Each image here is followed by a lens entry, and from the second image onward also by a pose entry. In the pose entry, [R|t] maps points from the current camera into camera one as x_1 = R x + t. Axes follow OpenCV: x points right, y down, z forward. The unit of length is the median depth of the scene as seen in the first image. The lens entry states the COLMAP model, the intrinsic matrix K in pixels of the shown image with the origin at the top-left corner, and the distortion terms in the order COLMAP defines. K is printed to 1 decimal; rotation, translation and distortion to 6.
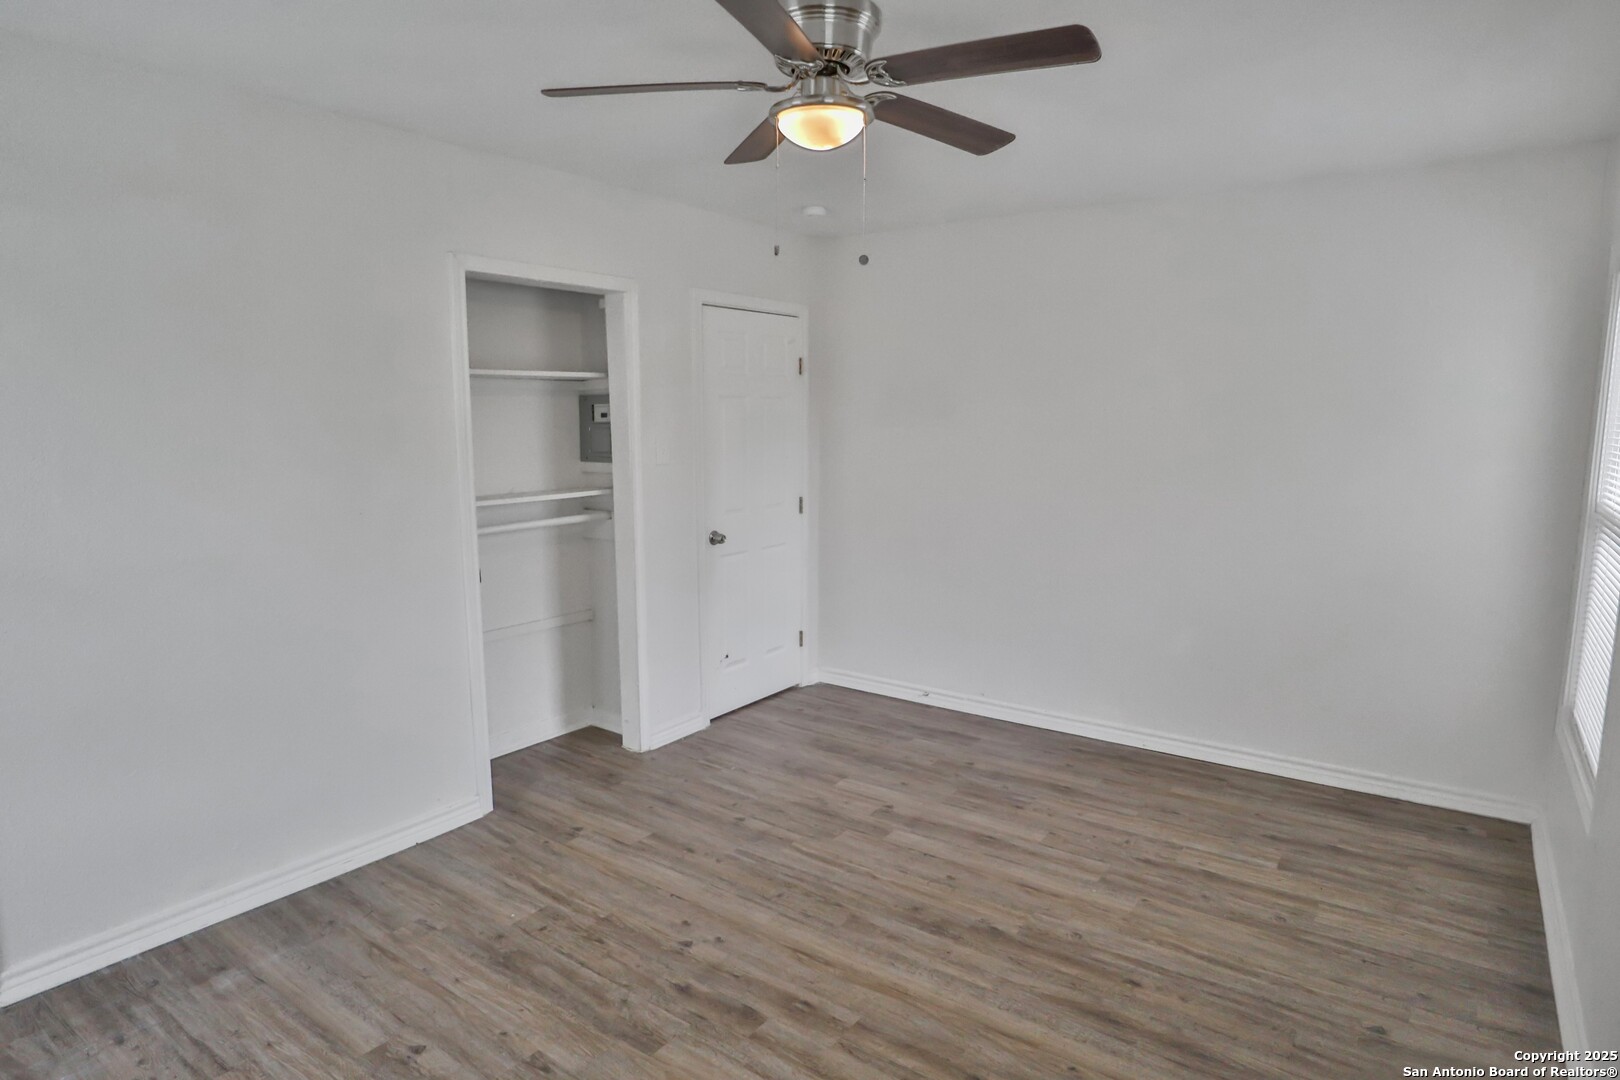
lens RADIAL K [[907.0, 0, 819.7], [0, 907.0, 537.4], [0, 0, 1]] dist [-0.061093, 0.028607]
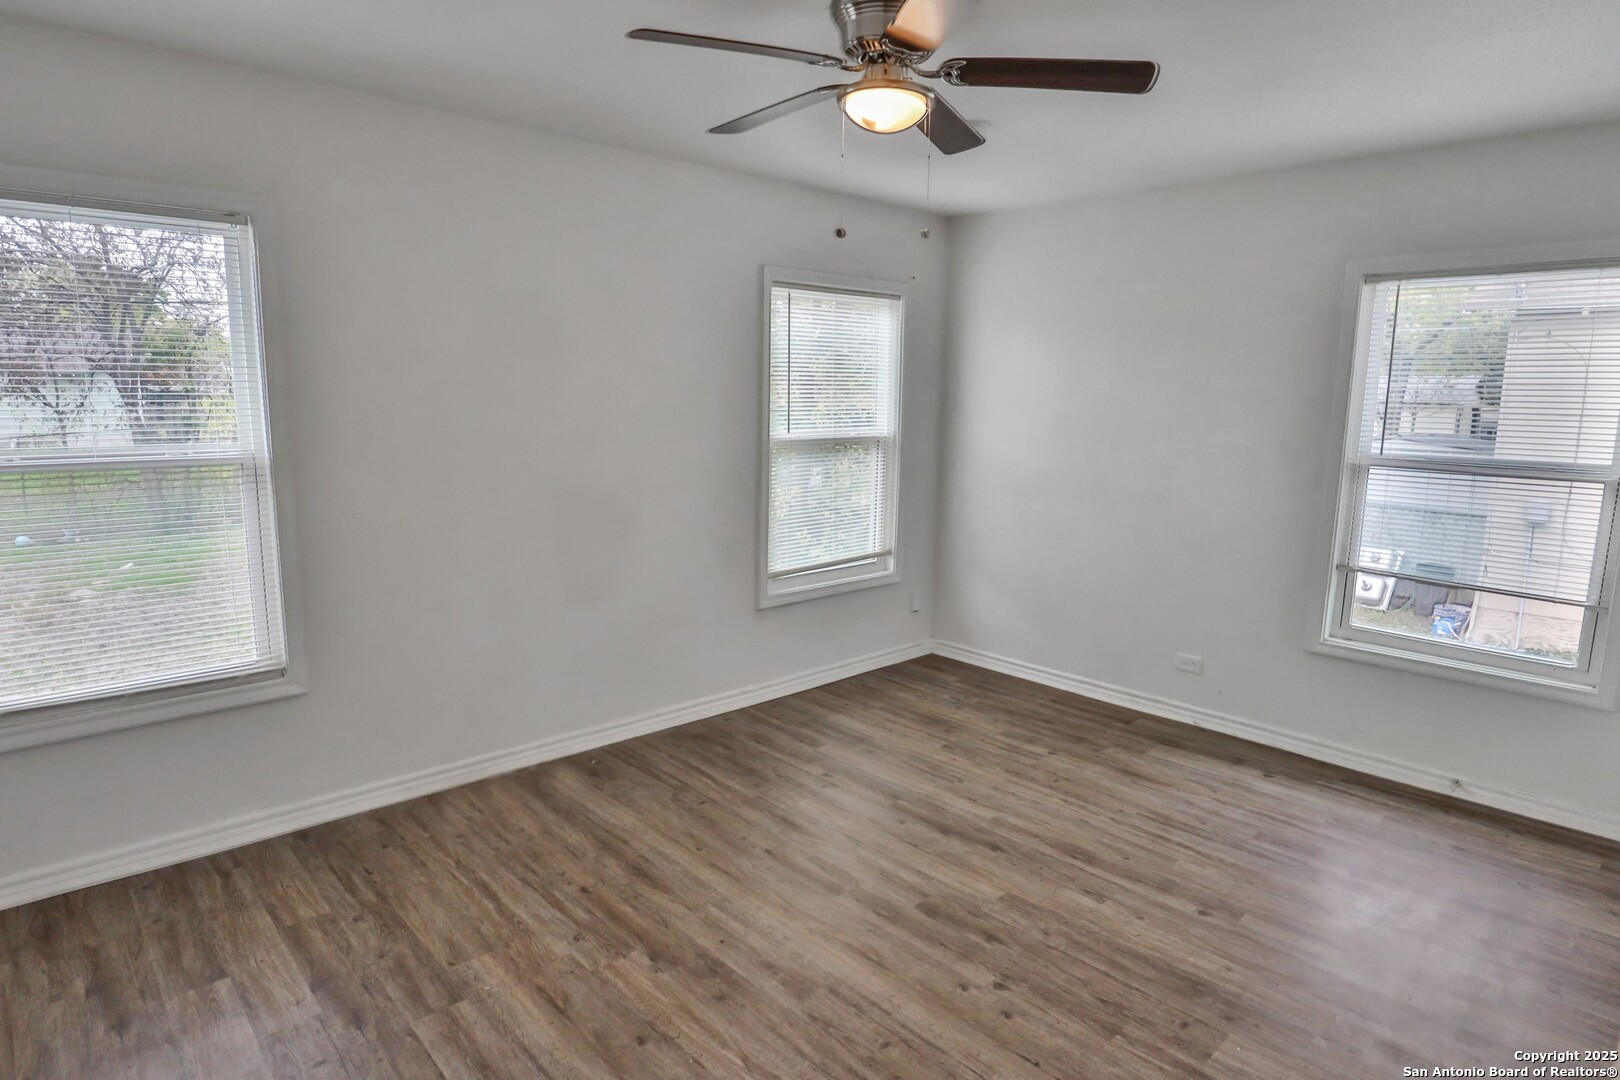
lens RADIAL K [[907.0, 0, 819.7], [0, 907.0, 537.4], [0, 0, 1]] dist [-0.061093, 0.028607]
pose [[-0.979878, -0.047968, 0.193750, -0.119914], [0.011783, 0.955099, 0.296052, -0.226334], [-0.199252, 0.292377, -0.935315, 1.680189]]
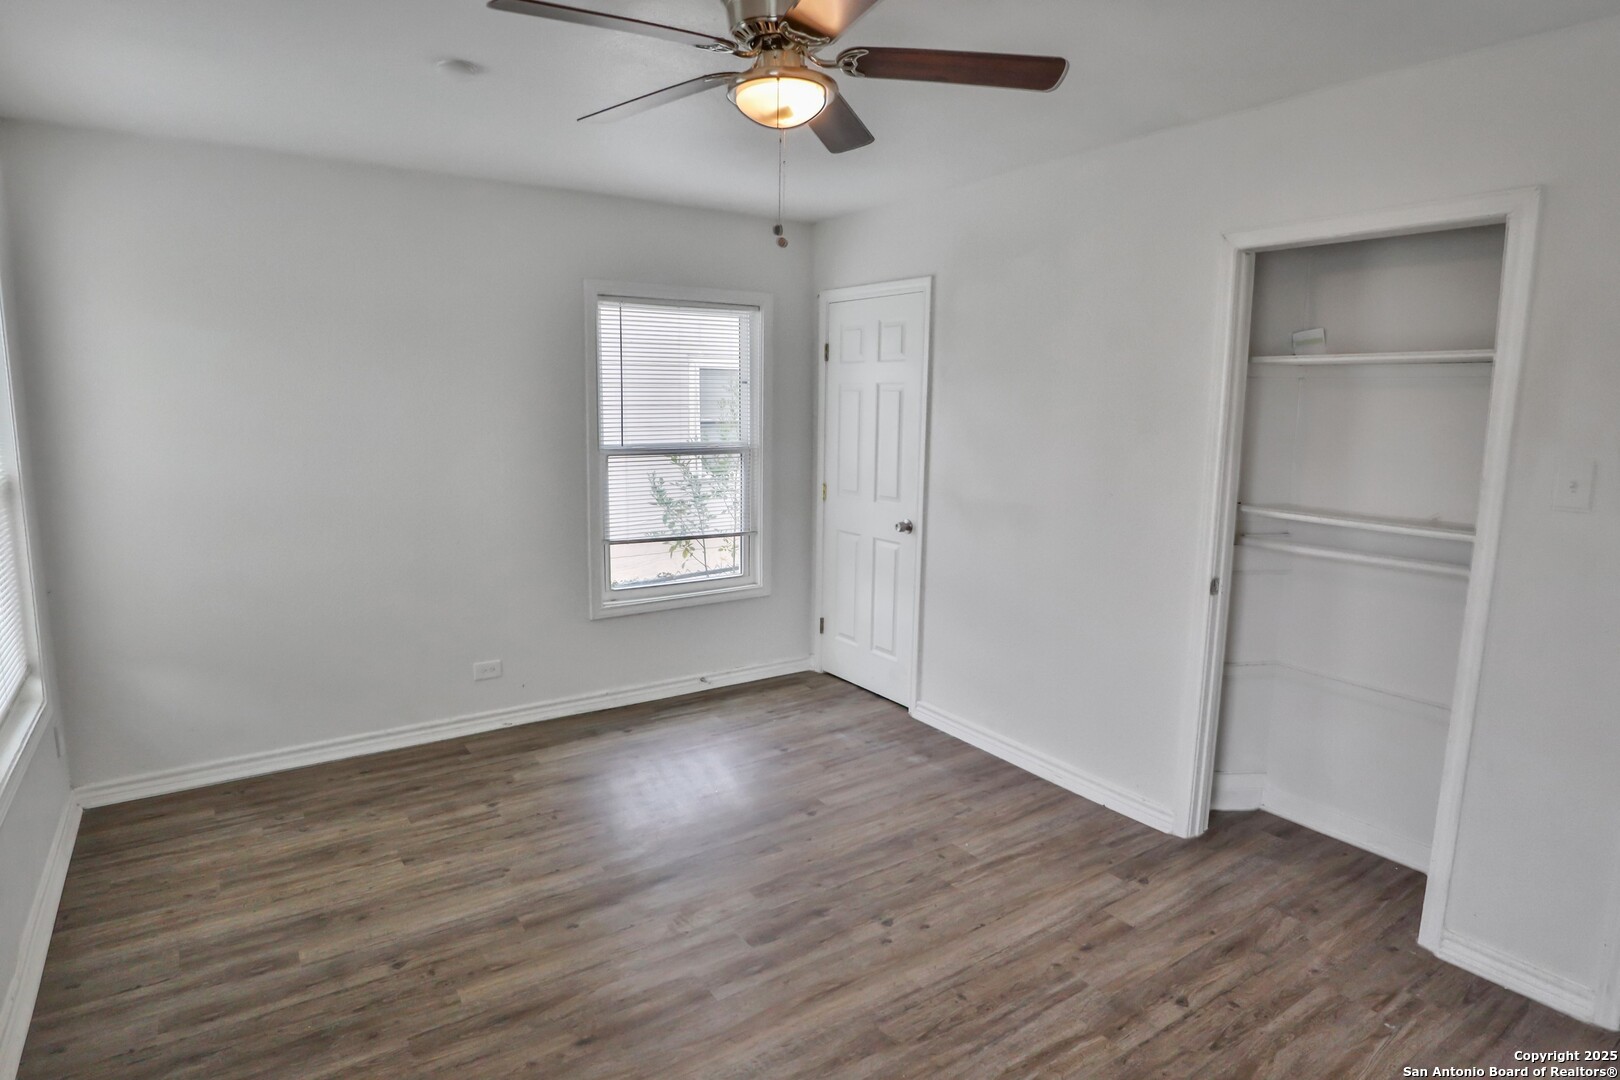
lens RADIAL K [[907.0, 0, 819.7], [0, 907.0, 537.4], [0, 0, 1]] dist [-0.061093, 0.028607]
pose [[-0.340800, 0.138093, -0.929939, 0.744903], [-0.144023, 0.969809, 0.196794, -0.156714], [0.929039, 0.201000, -0.310623, 1.123114]]
